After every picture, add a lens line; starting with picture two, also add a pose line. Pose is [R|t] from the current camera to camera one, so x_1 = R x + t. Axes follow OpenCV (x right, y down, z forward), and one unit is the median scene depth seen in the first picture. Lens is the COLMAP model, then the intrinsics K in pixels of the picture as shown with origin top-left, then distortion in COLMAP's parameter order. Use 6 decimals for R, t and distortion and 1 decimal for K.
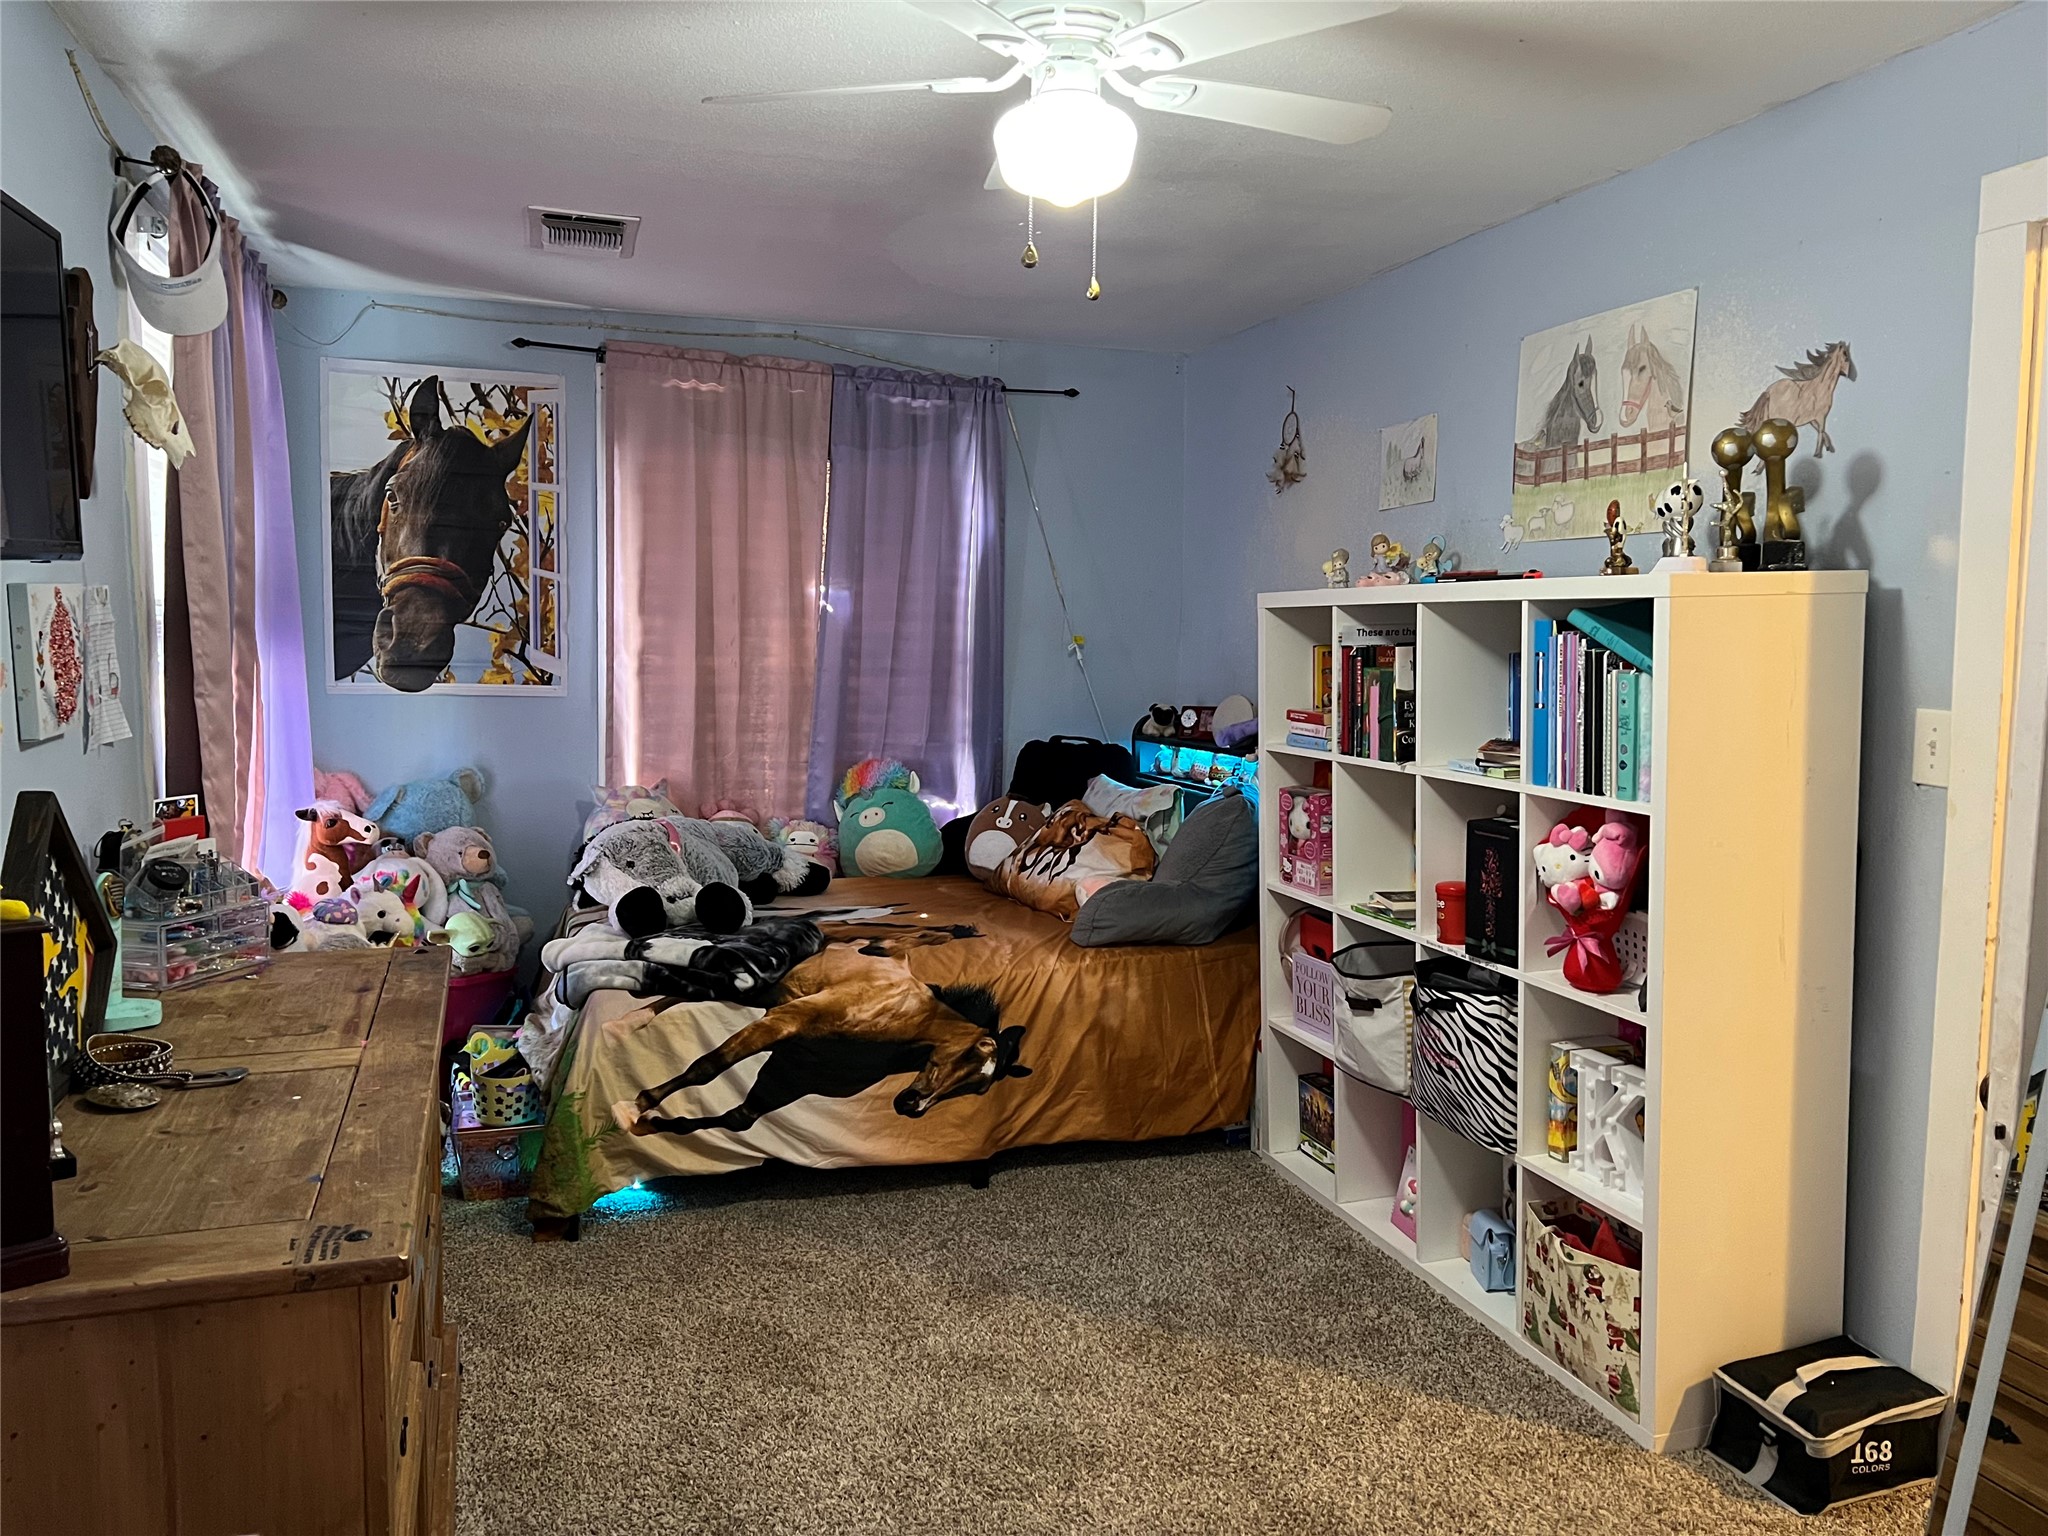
lens RADIAL K [[1547.0, 0, 1037.9], [0, 1547.0, 772.9], [0, 0, 1]] dist [0.054596, -0.072081]
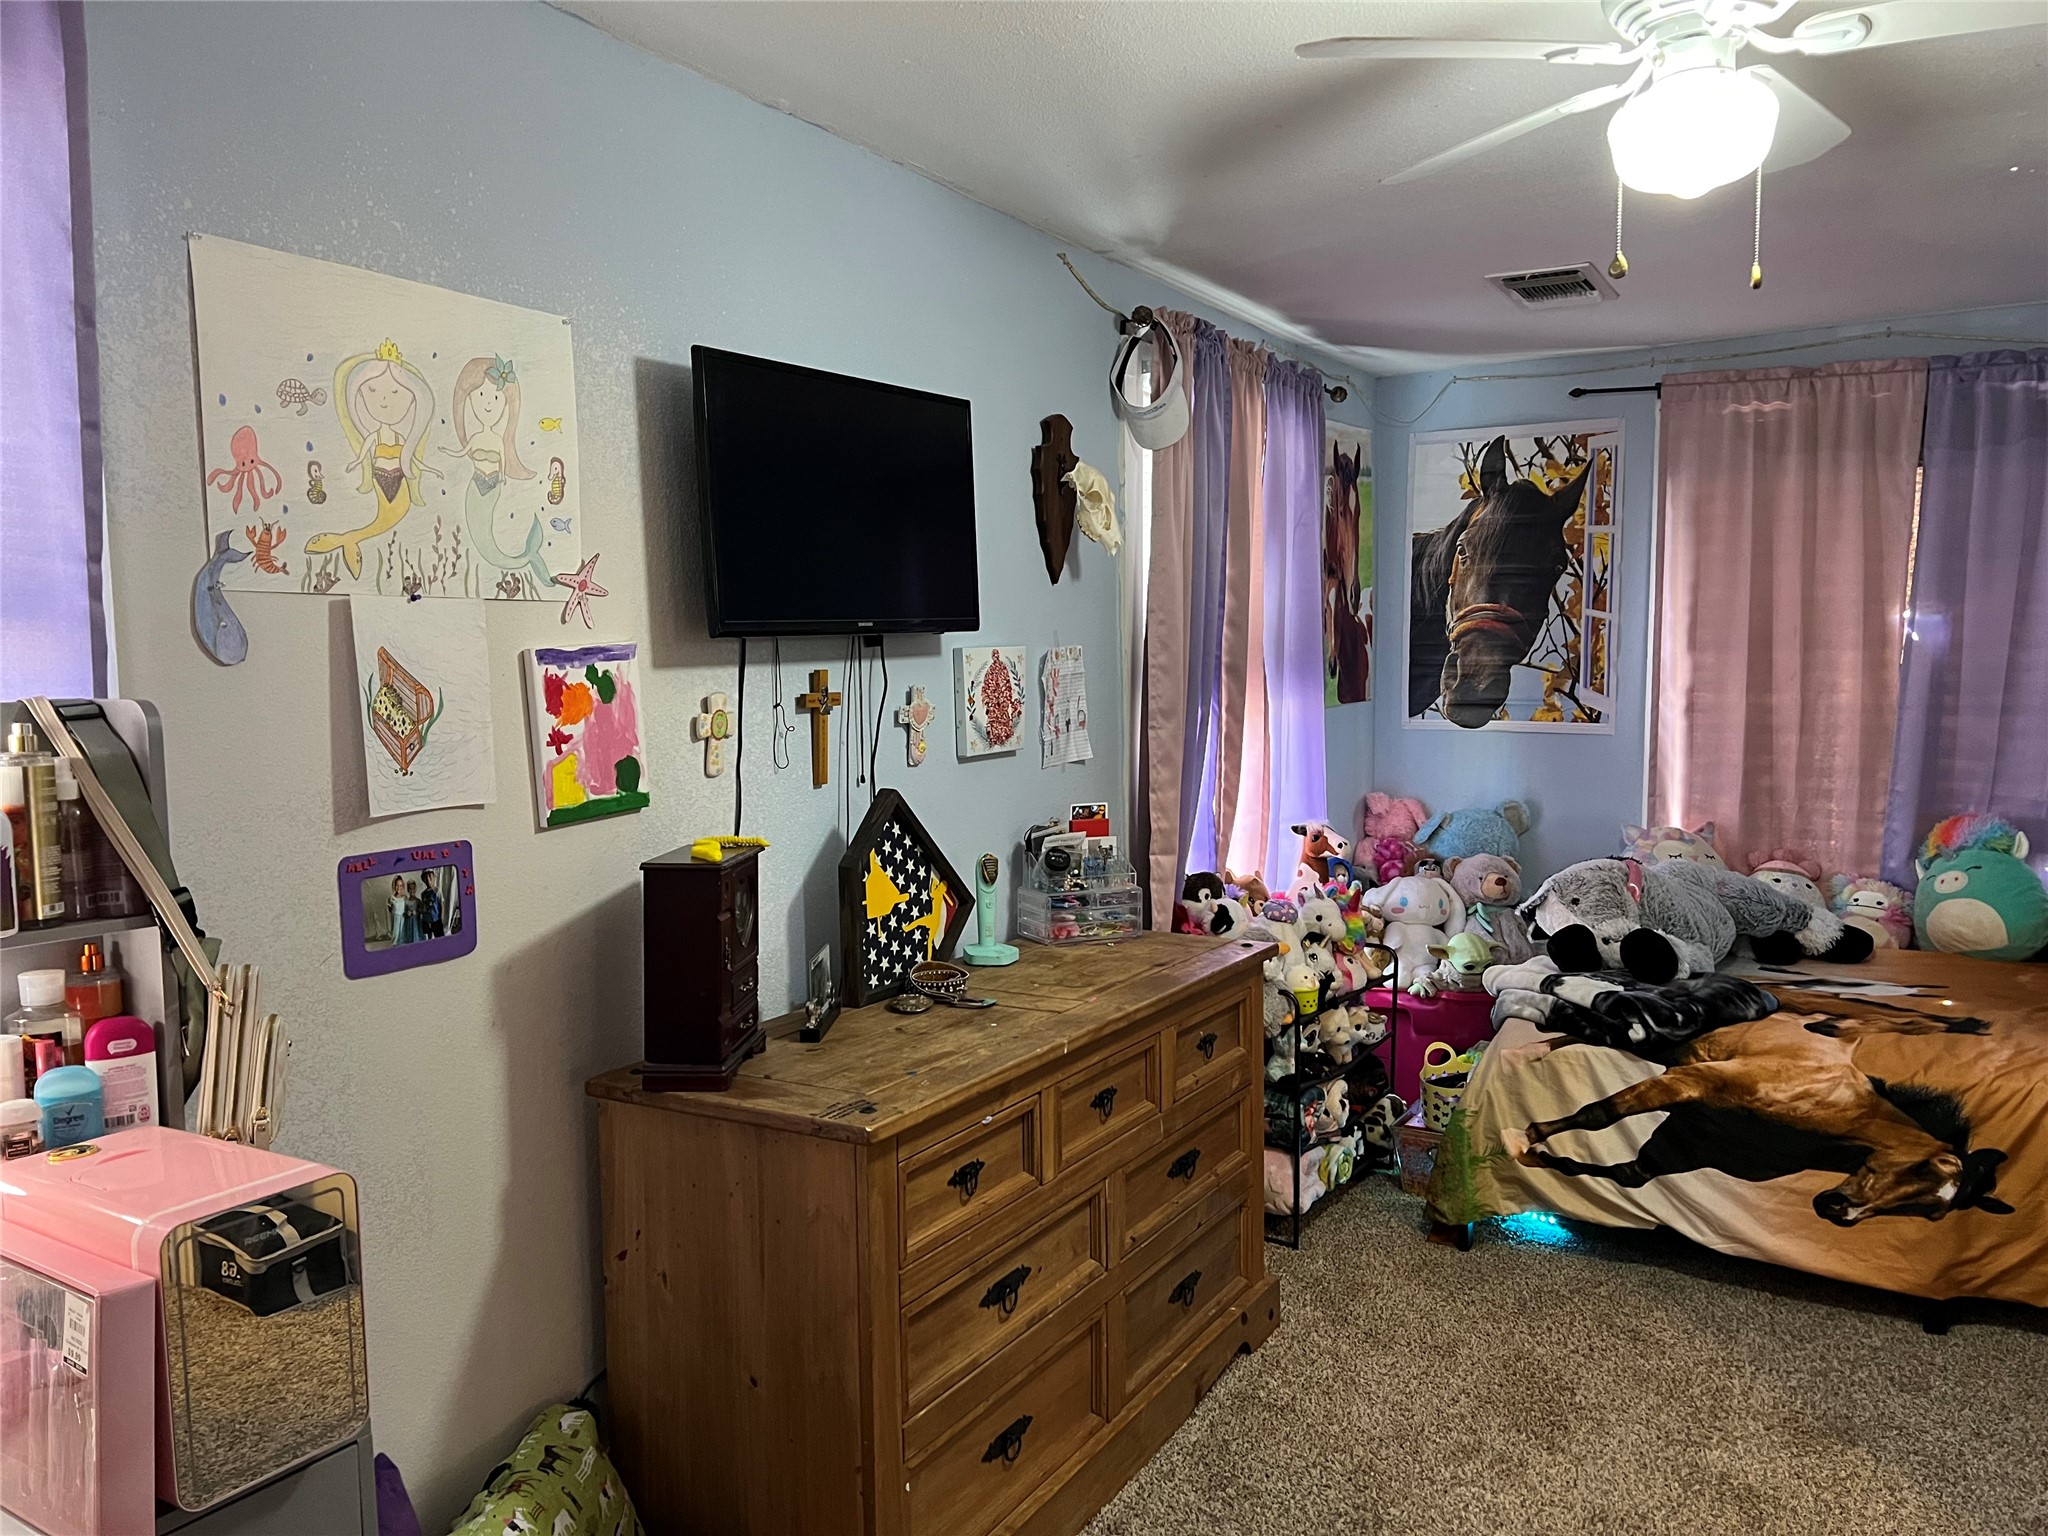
lens RADIAL K [[1547.0, 0, 1033.5], [0, 1547.0, 769.9], [0, 0, 1]] dist [0.054596, -0.072081]
pose [[0.635018, 0.033946, -0.771751, 0.291210], [-0.054102, 0.998535, -0.000596, -0.006513], [0.770601, 0.042132, 0.635924, 0.086557]]
